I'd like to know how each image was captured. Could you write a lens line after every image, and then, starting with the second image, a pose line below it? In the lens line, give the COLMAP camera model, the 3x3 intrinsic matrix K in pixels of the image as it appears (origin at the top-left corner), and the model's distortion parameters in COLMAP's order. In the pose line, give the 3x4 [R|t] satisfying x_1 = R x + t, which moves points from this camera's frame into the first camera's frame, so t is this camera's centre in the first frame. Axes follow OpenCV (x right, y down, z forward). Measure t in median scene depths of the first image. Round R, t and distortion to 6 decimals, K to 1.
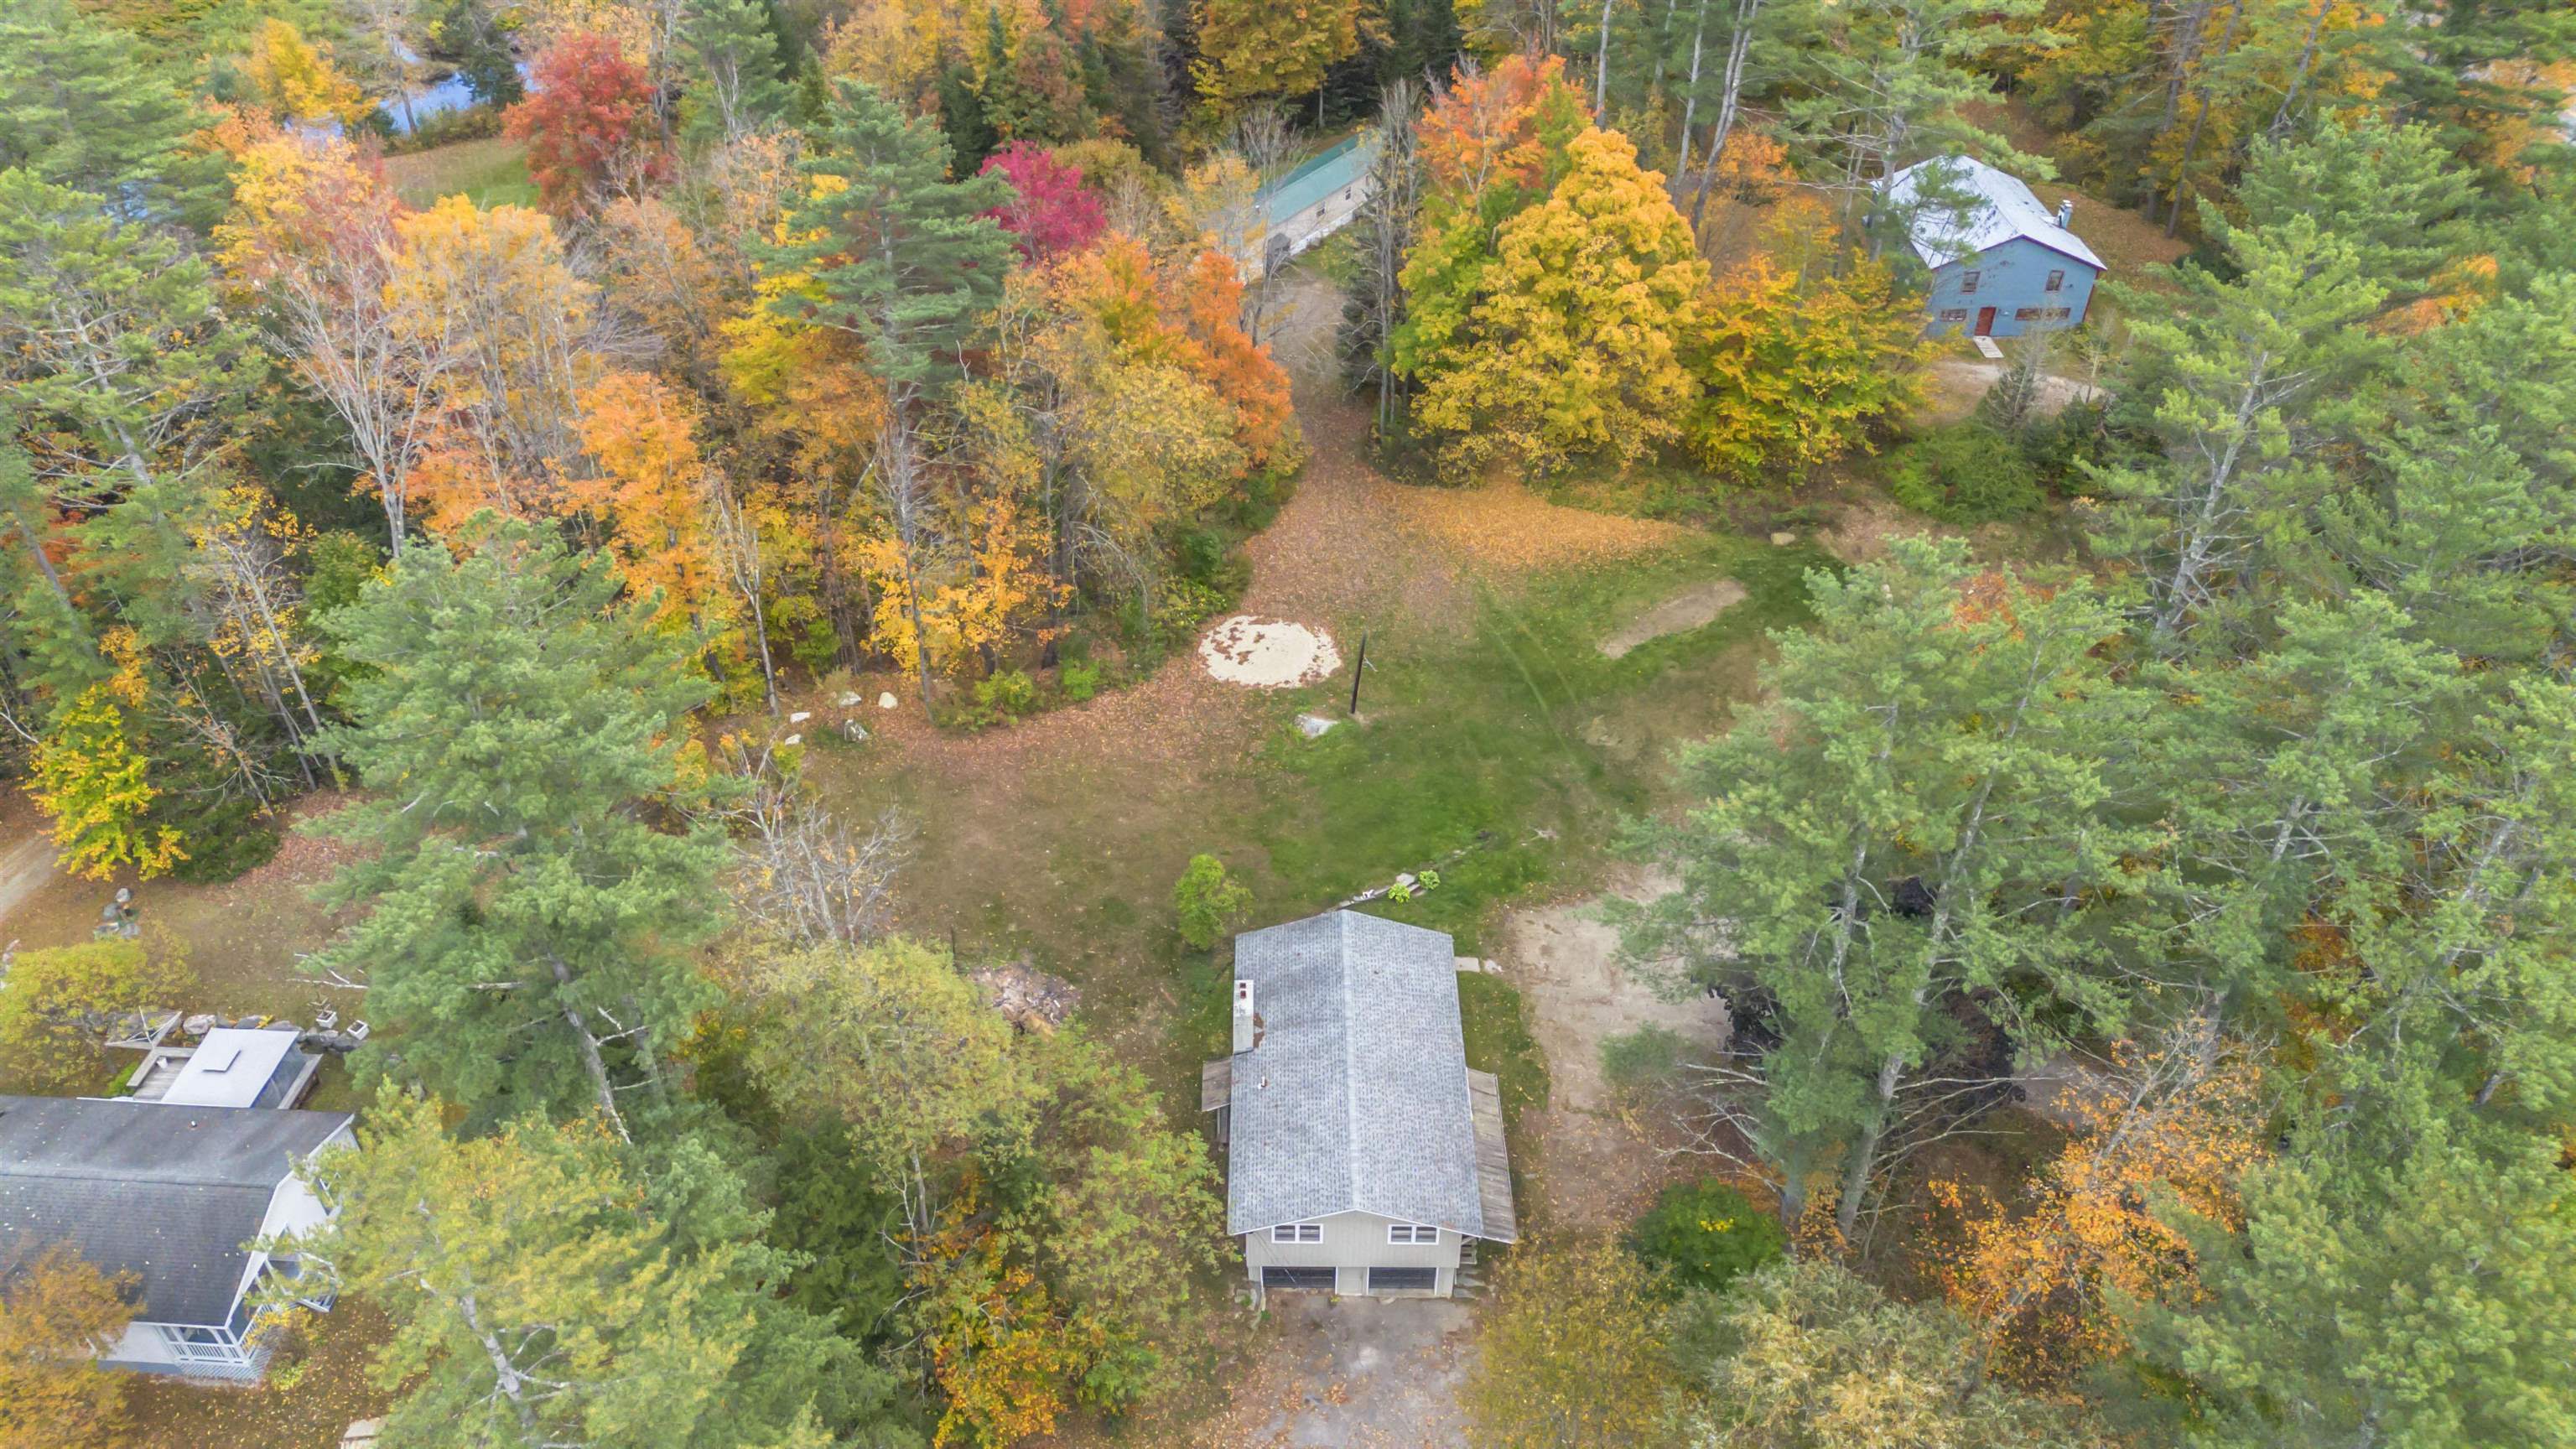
lens RADIAL K [[1860.3, 0, 1258.6], [0, 1860.3, 722.4], [0, 0, 1]] dist [0.056229, -0.047032]
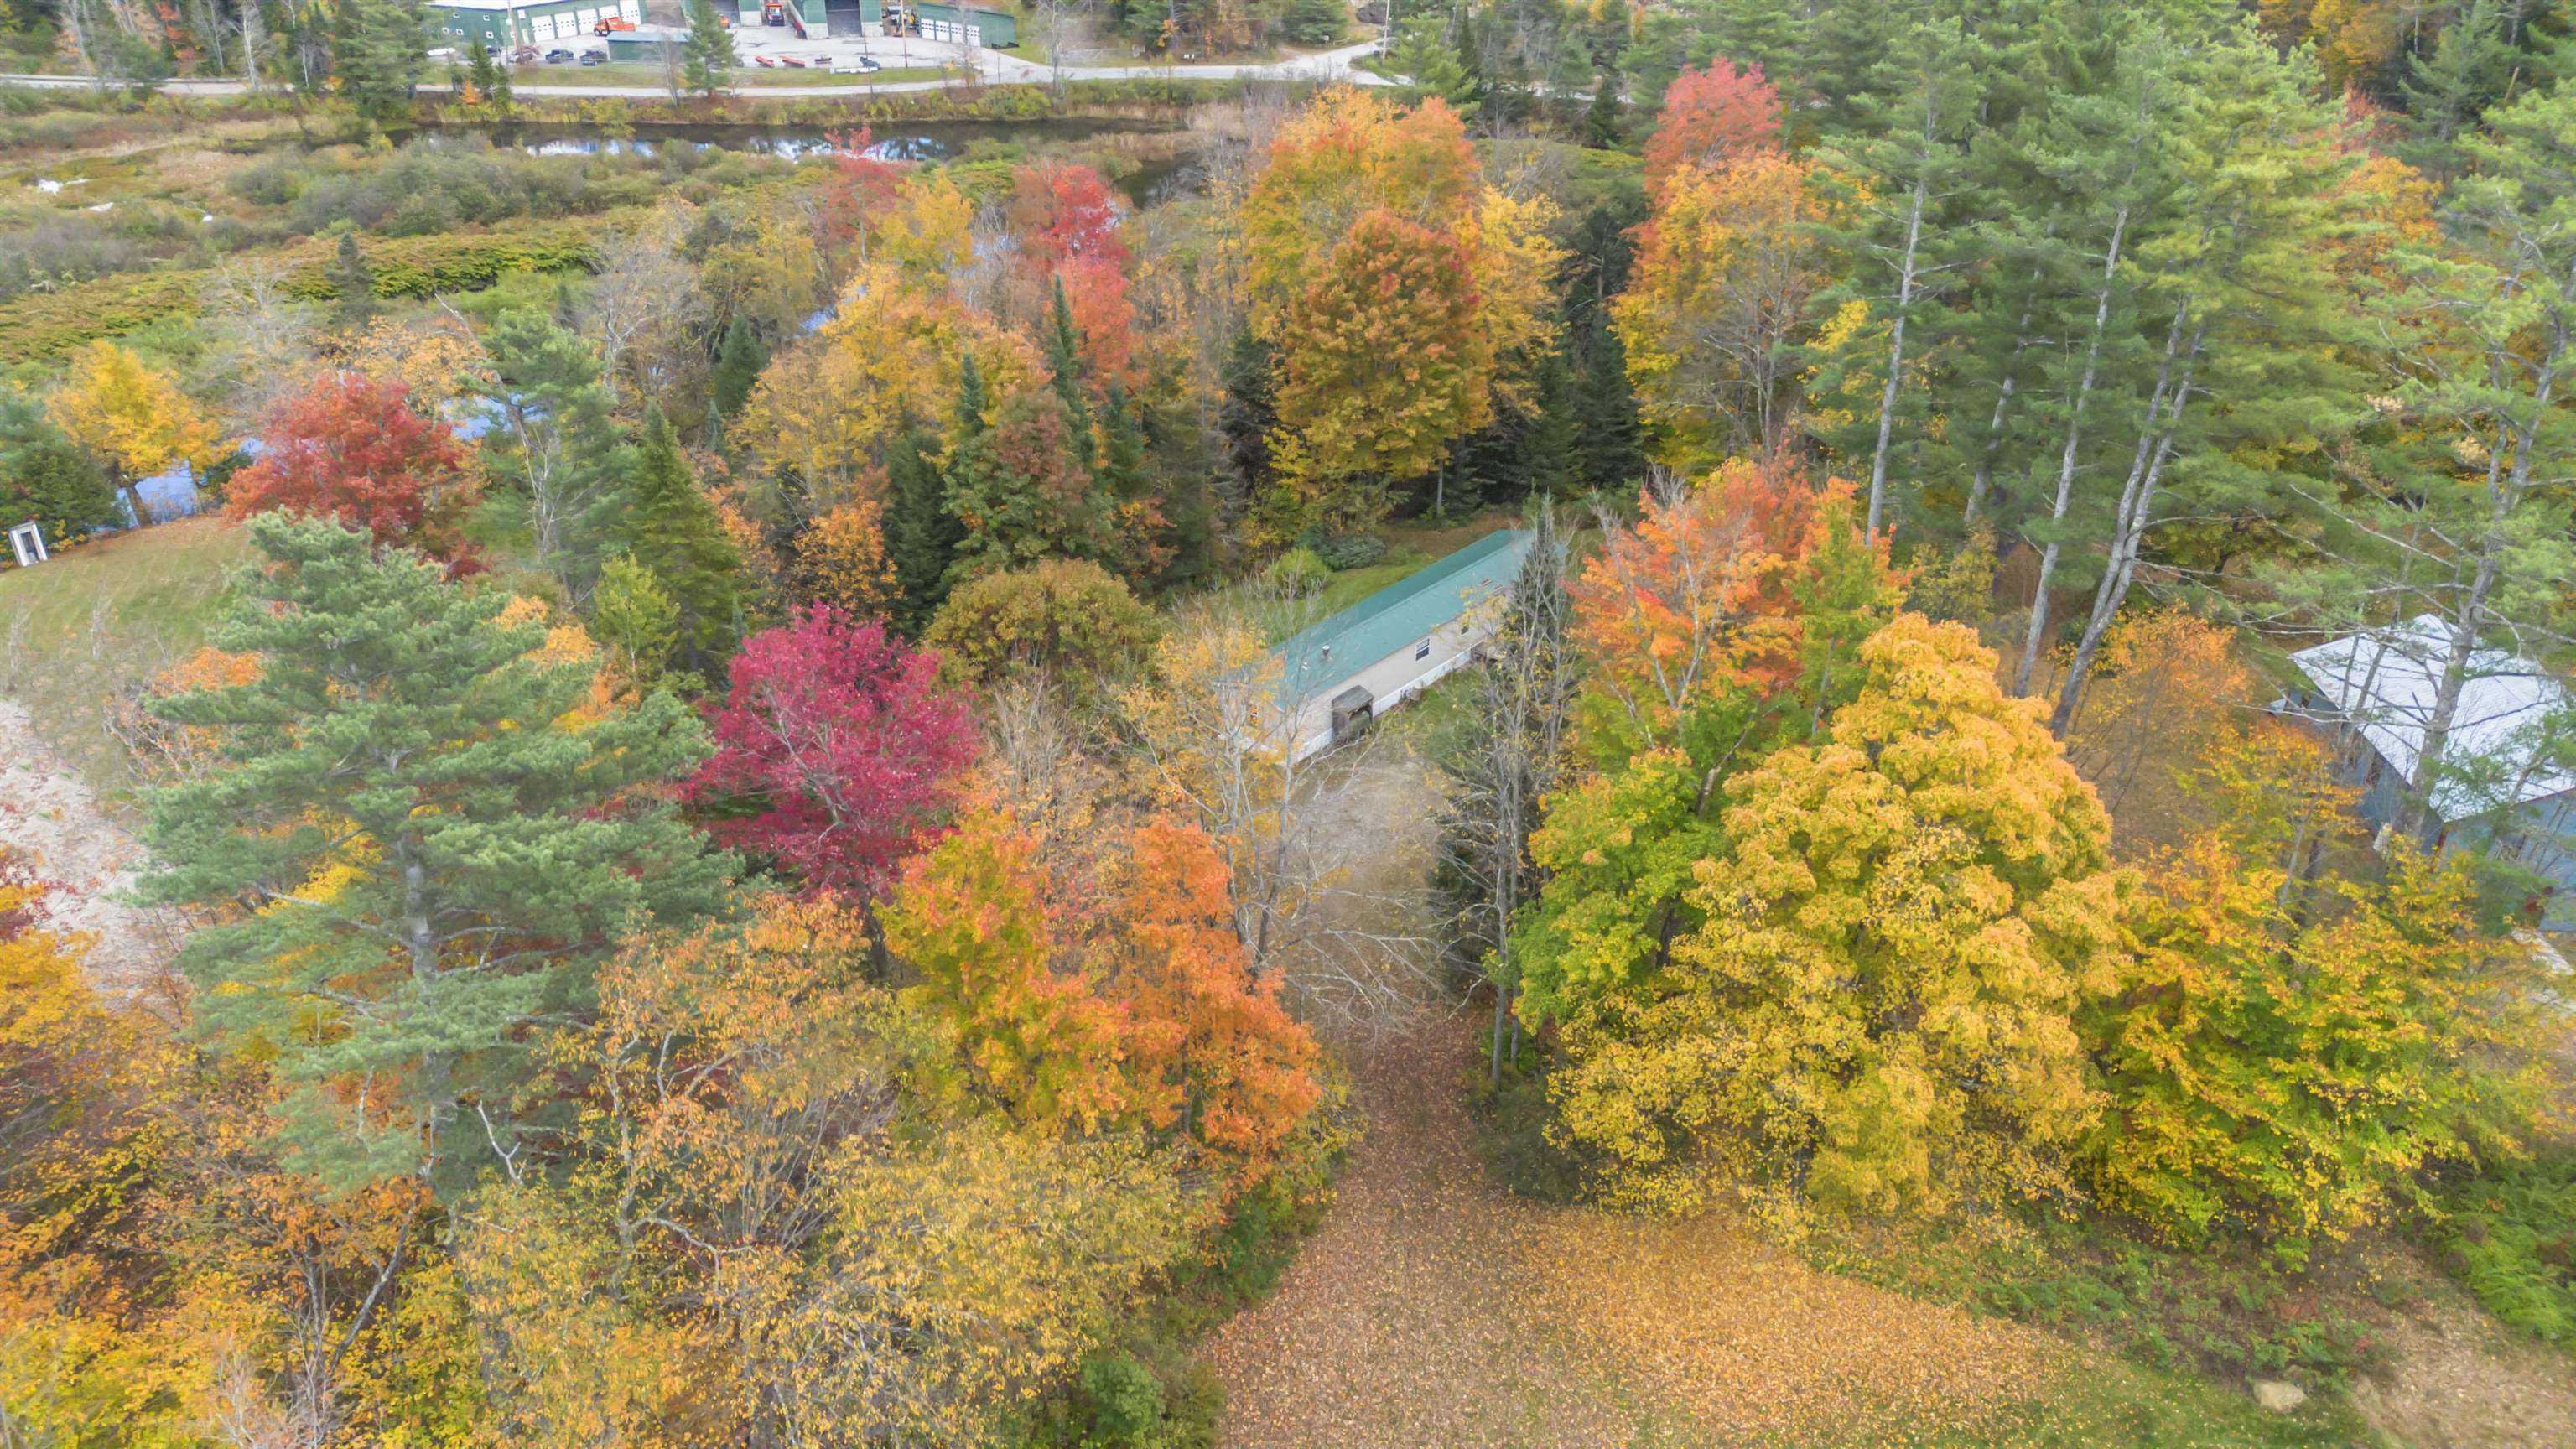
lens RADIAL K [[1860.3, 0, 1258.6], [0, 1860.3, 722.4], [0, 0, 1]] dist [0.056229, -0.047032]
pose [[0.996071, 0.044287, -0.076695, 0.035622], [-0.056459, 0.984739, -0.164625, -0.178616], [0.068234, 0.168309, 0.983370, 0.446874]]
